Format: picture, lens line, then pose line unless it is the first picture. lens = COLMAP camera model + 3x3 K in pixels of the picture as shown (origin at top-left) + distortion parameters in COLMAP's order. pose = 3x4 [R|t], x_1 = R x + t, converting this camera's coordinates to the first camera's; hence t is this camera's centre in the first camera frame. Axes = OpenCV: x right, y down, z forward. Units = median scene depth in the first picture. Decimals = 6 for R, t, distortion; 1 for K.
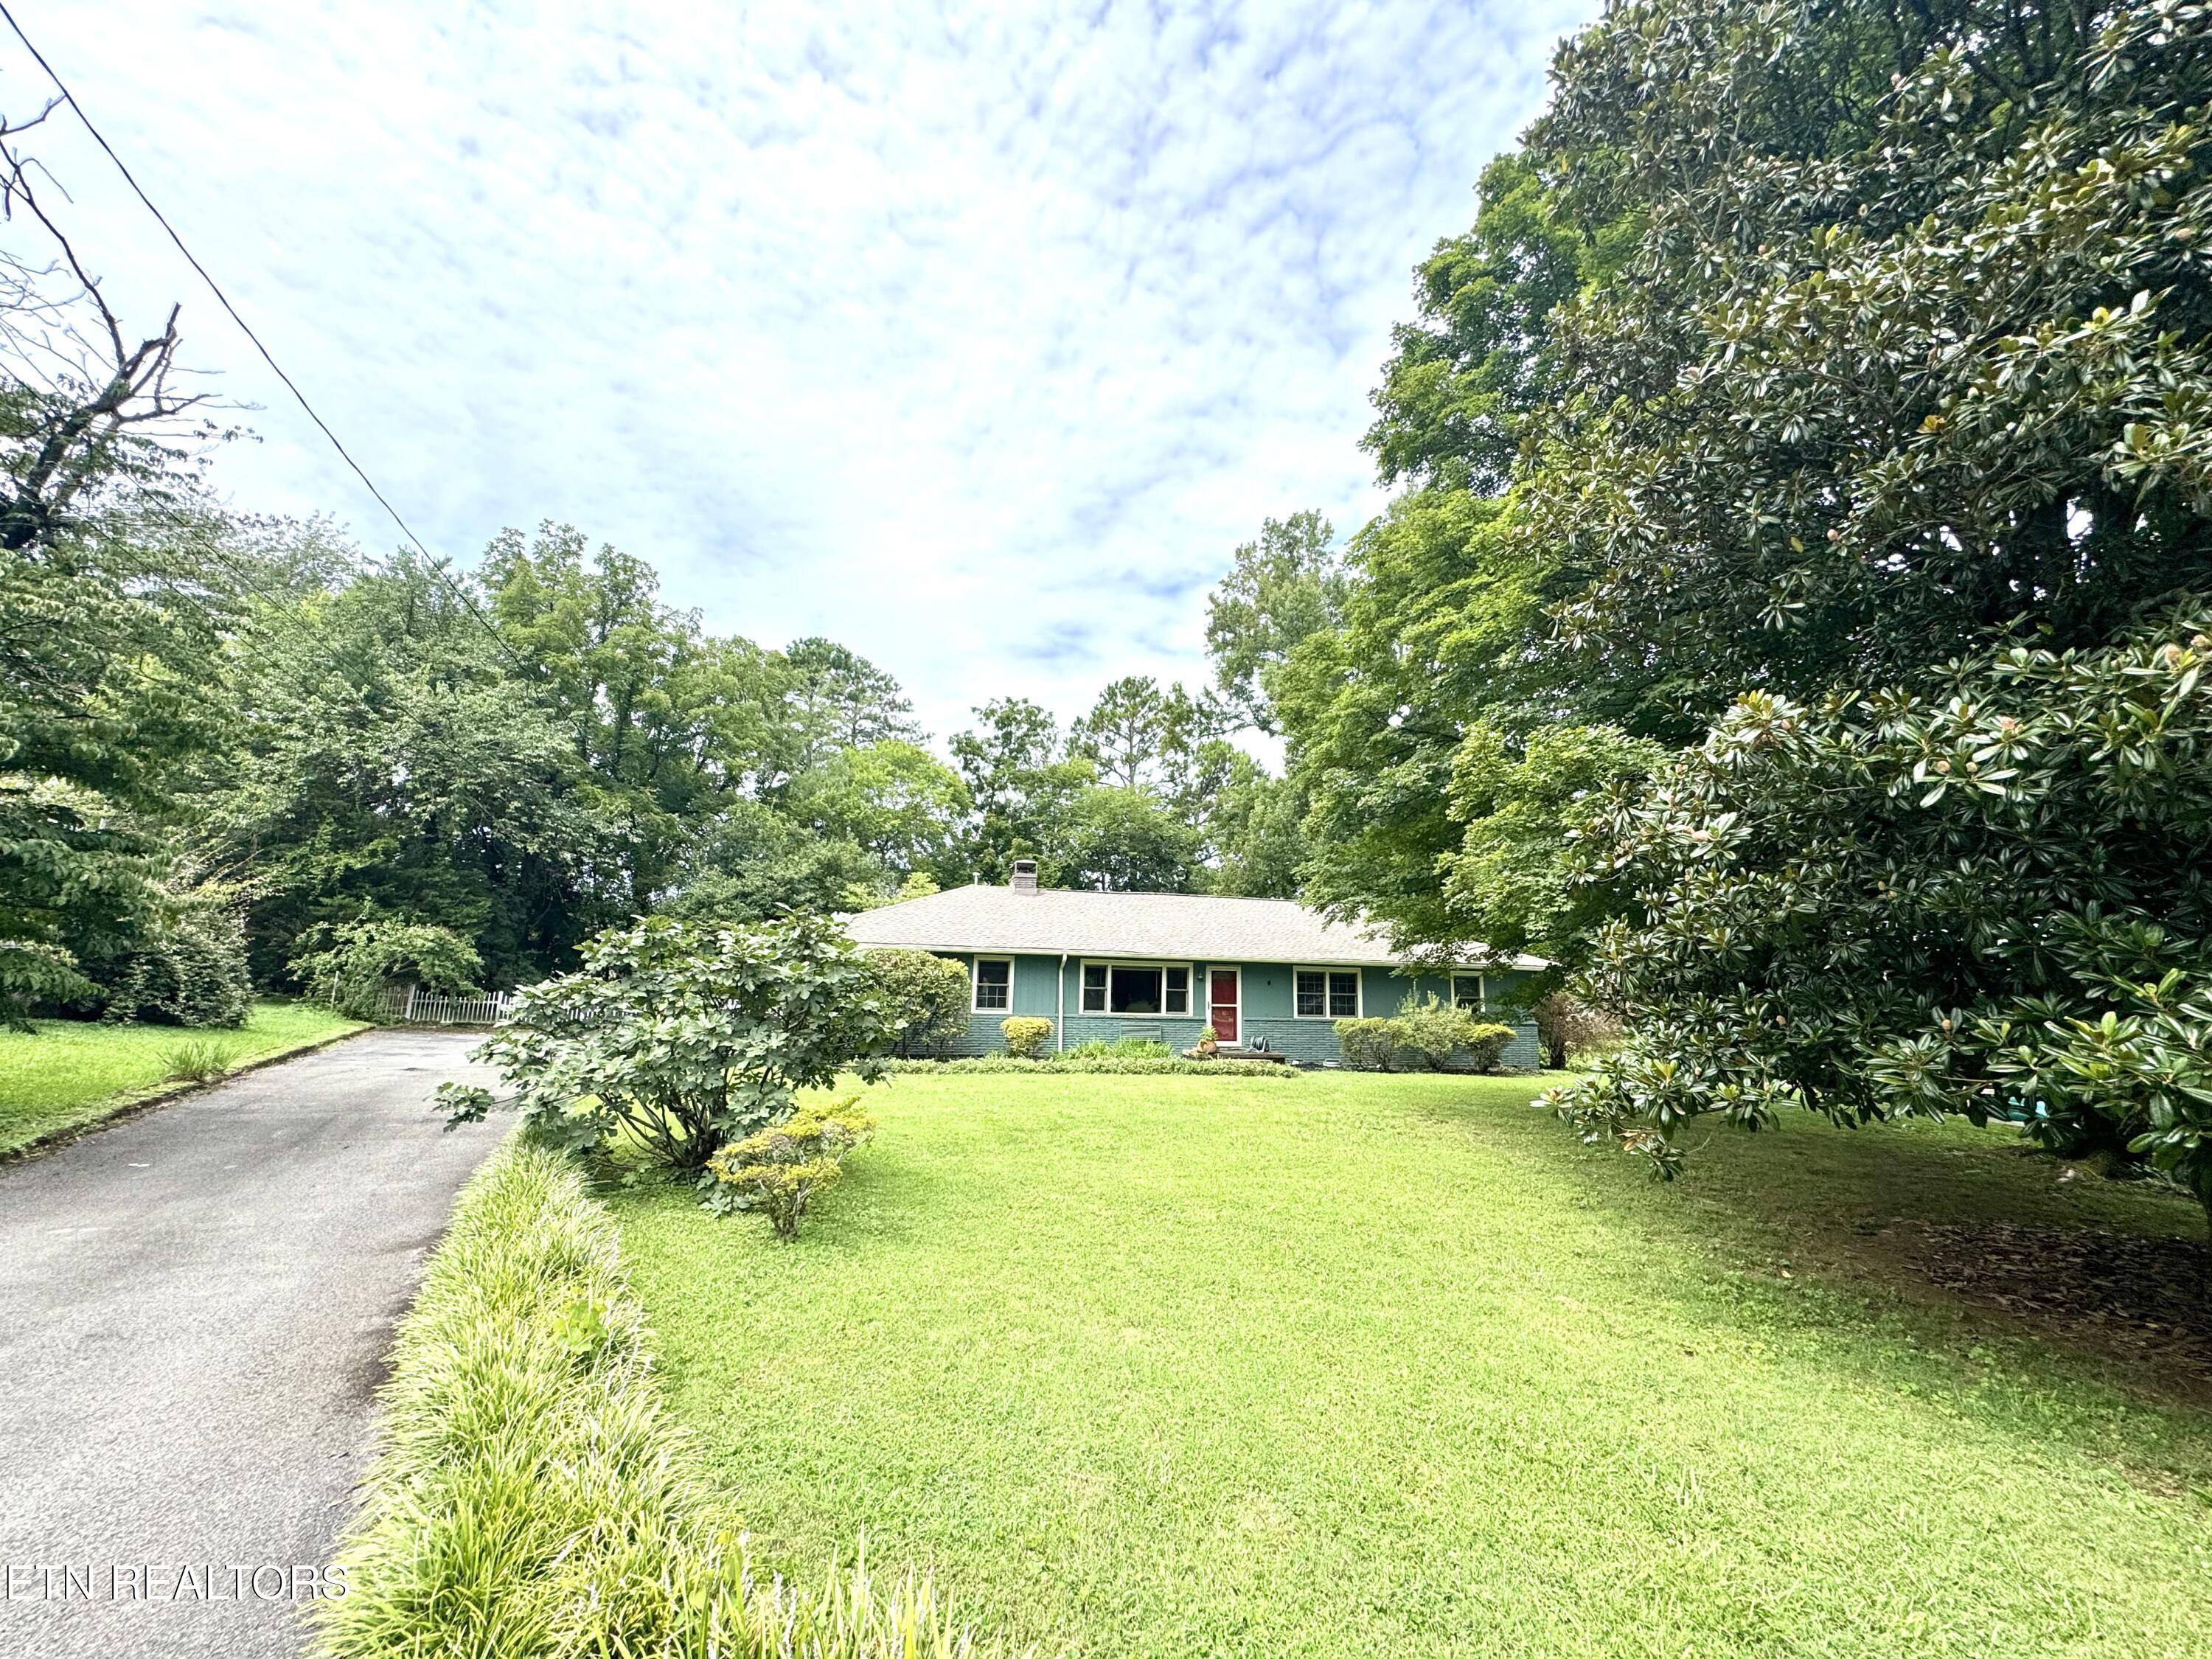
lens RADIAL K [[894.7, 0, 1106.0], [0, 894.7, 829.5], [0, 0, 1]] dist [-0.000535, -0.000008]
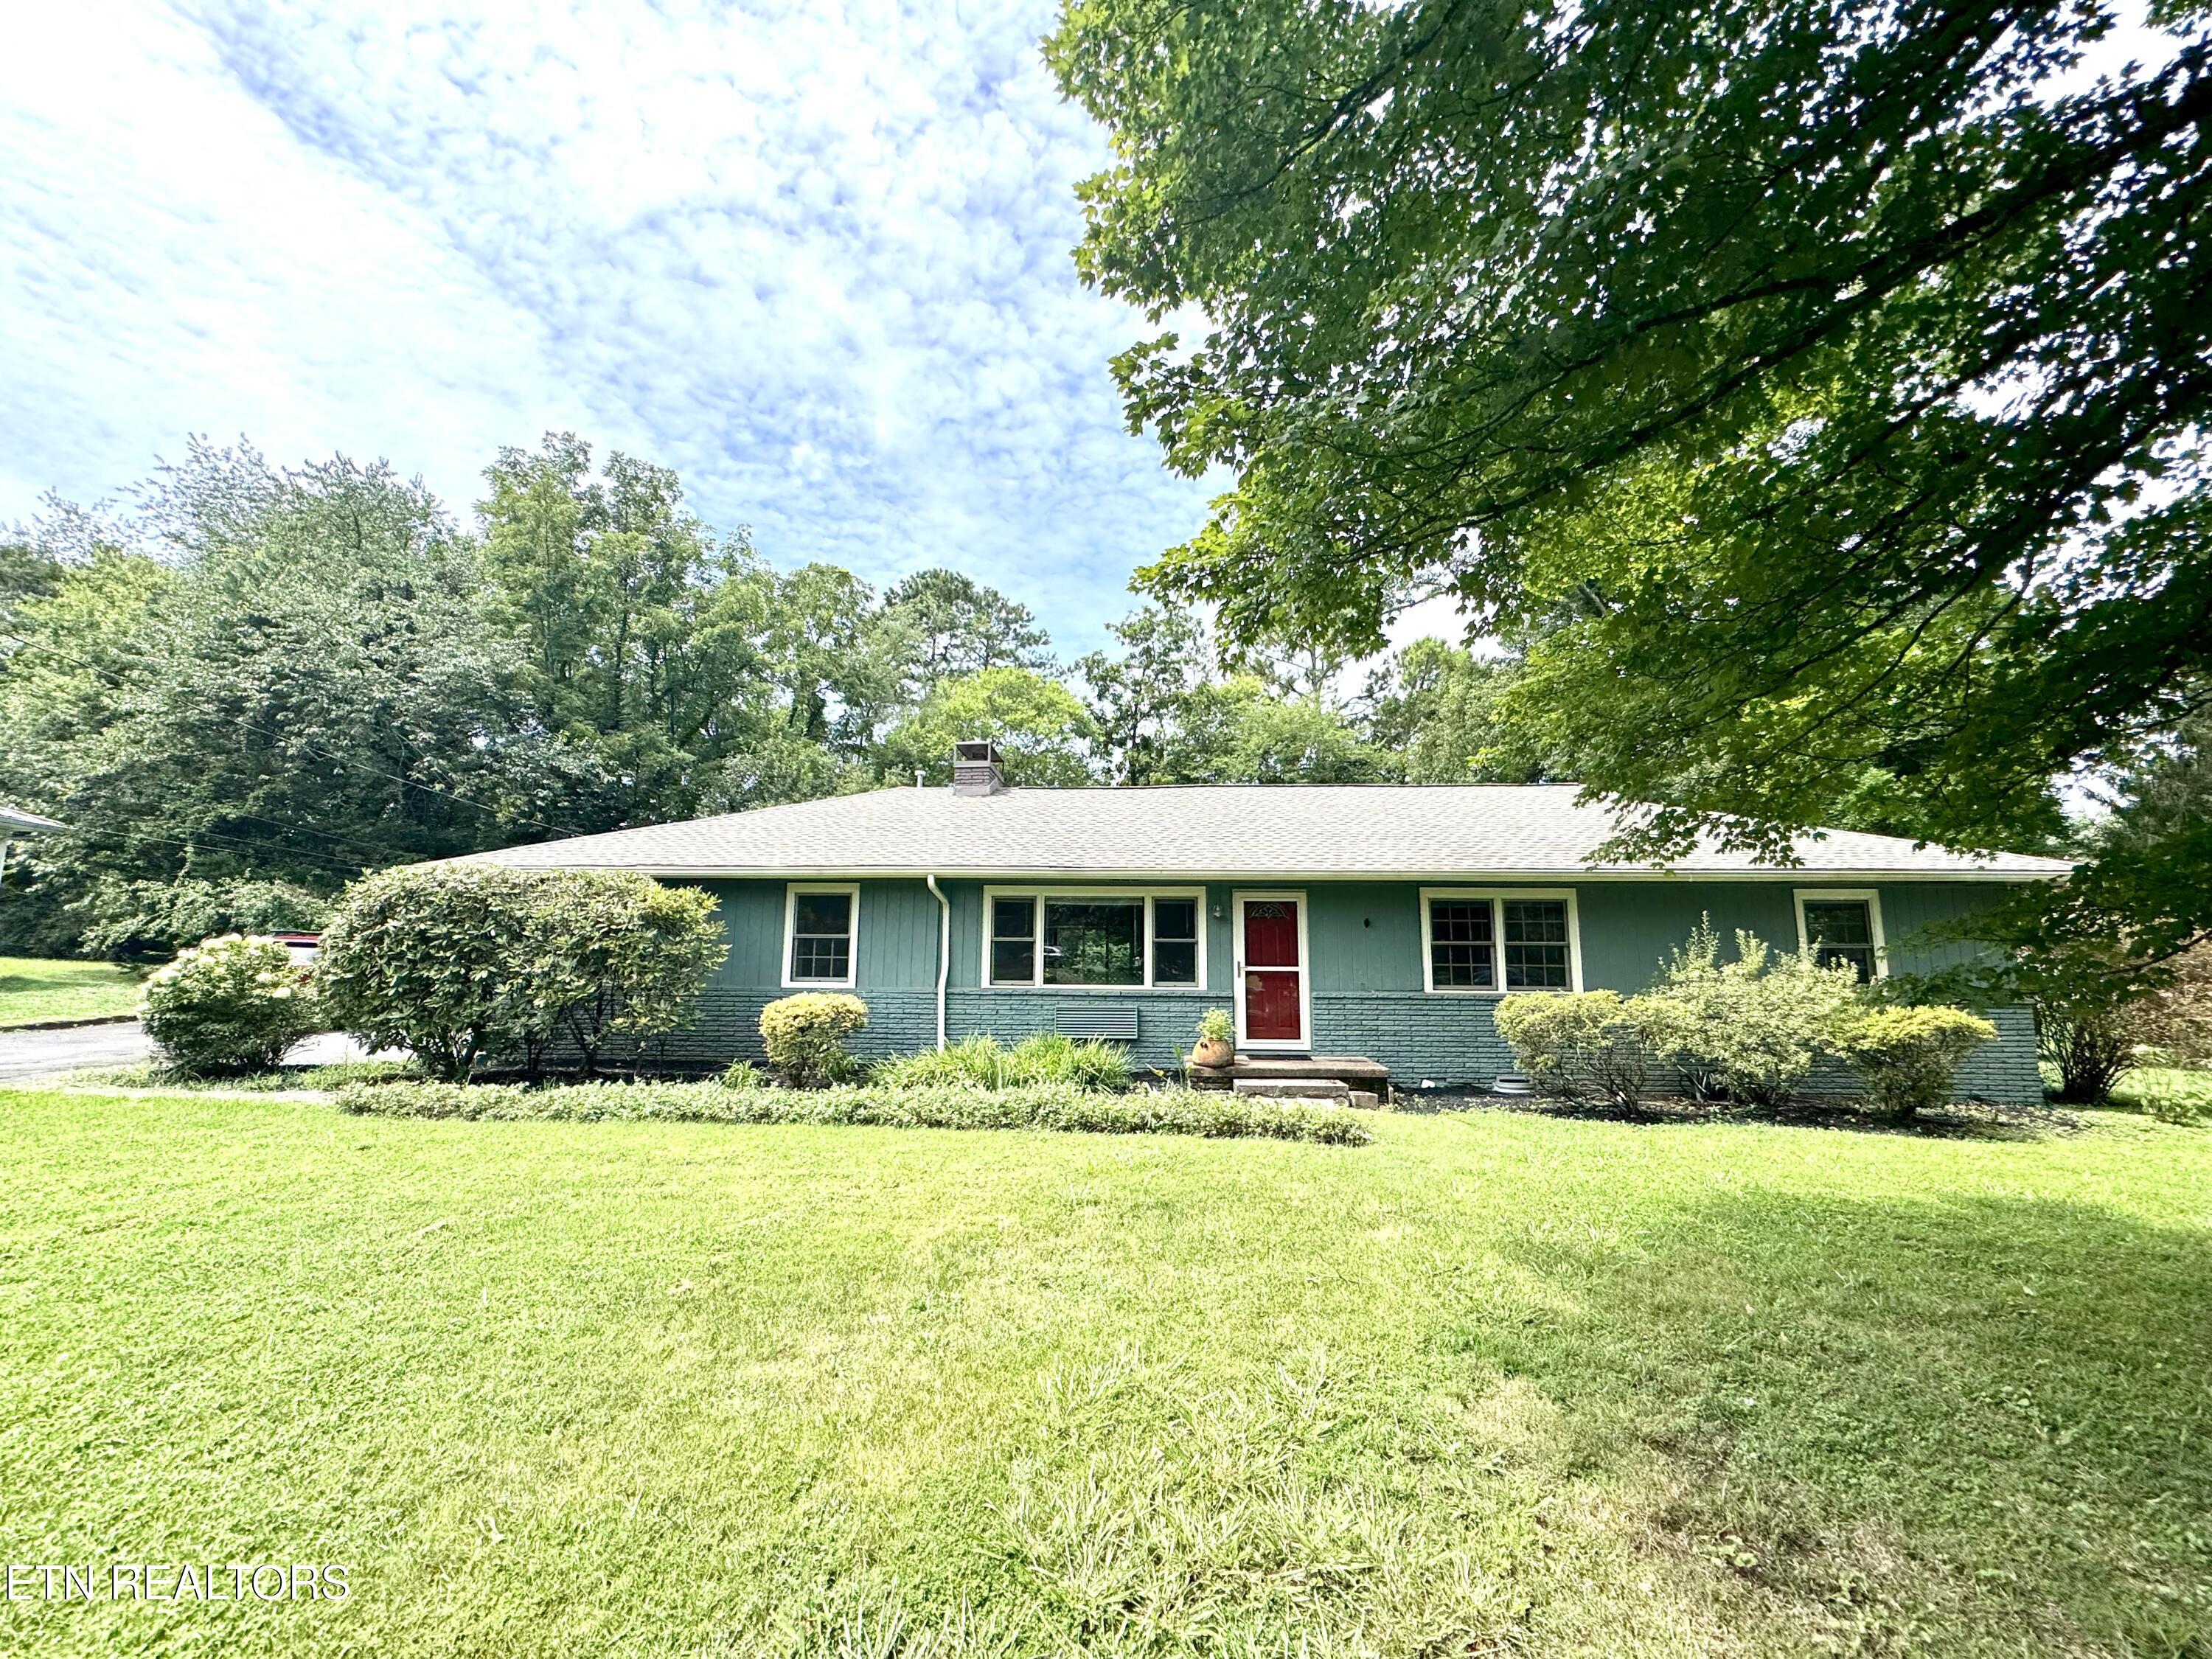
lens RADIAL K [[874.8, 0, 1106.0], [0, 874.8, 829.5], [0, 0, 1]] dist [0.001087, 0.000065]
pose [[0.955749, -0.059018, -0.288204, 0.184941], [0.066648, 0.997636, 0.016723, 0.100305], [0.286535, -0.035192, 0.957423, 0.485860]]
